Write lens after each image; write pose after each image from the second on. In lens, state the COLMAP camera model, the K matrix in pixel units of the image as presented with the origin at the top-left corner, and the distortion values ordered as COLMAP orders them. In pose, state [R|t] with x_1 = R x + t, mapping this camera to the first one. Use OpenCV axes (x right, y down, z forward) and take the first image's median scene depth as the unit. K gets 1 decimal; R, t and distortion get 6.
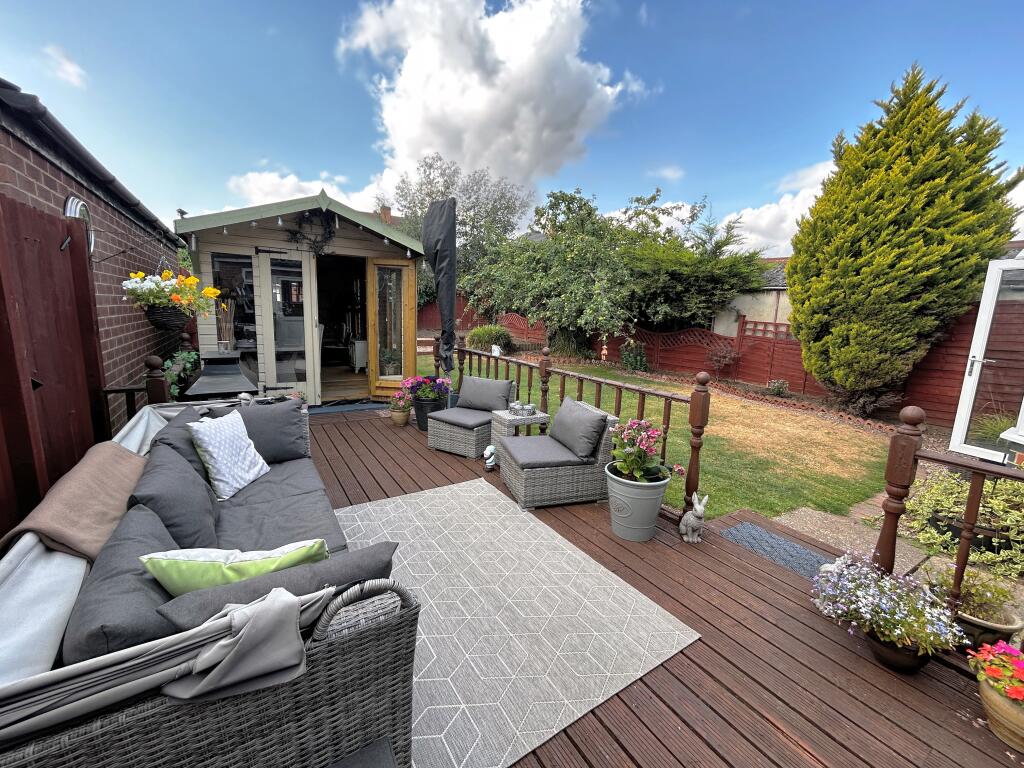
lens RADIAL K [[410.4, 0, 515.7], [0, 410.4, 380.8], [0, 0, 1]] dist [-0.000011, -0.000066]
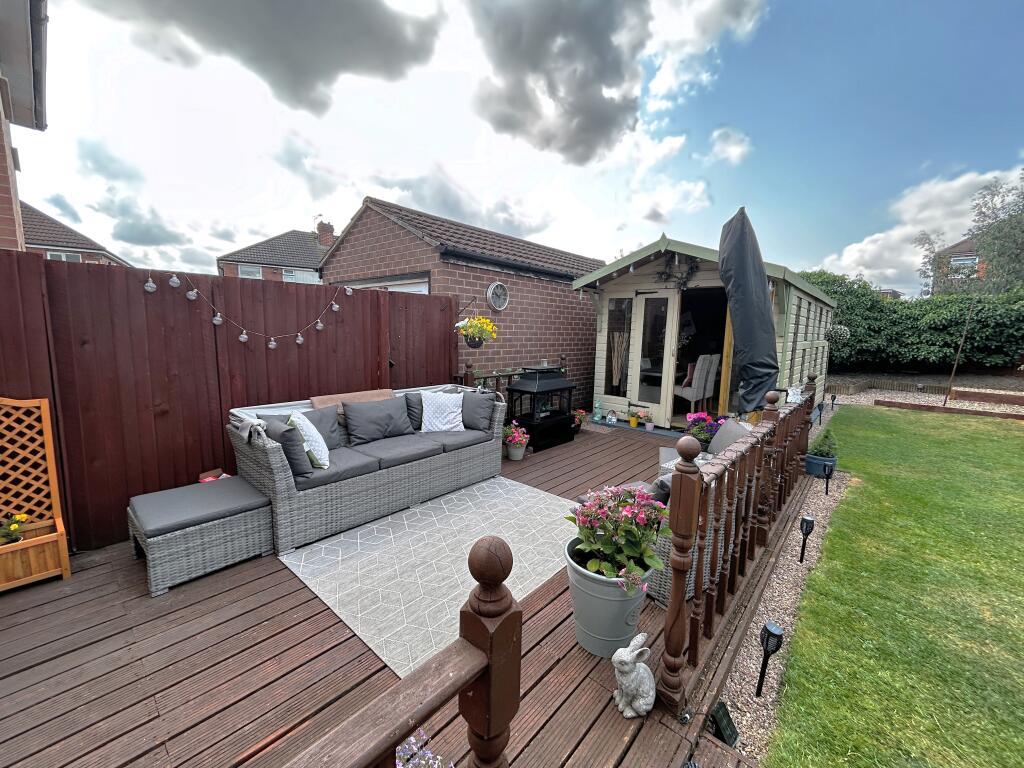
lens RADIAL K [[413.4, 0, 510.2], [0, 413.4, 384.5], [0, 0, 1]] dist [-0.000311, -0.000128]
pose [[0.262254, 0.099687, -0.959836, 0.503012], [-0.176225, 0.982871, 0.053930, -0.044168], [0.948771, 0.155004, 0.275330, 0.329072]]
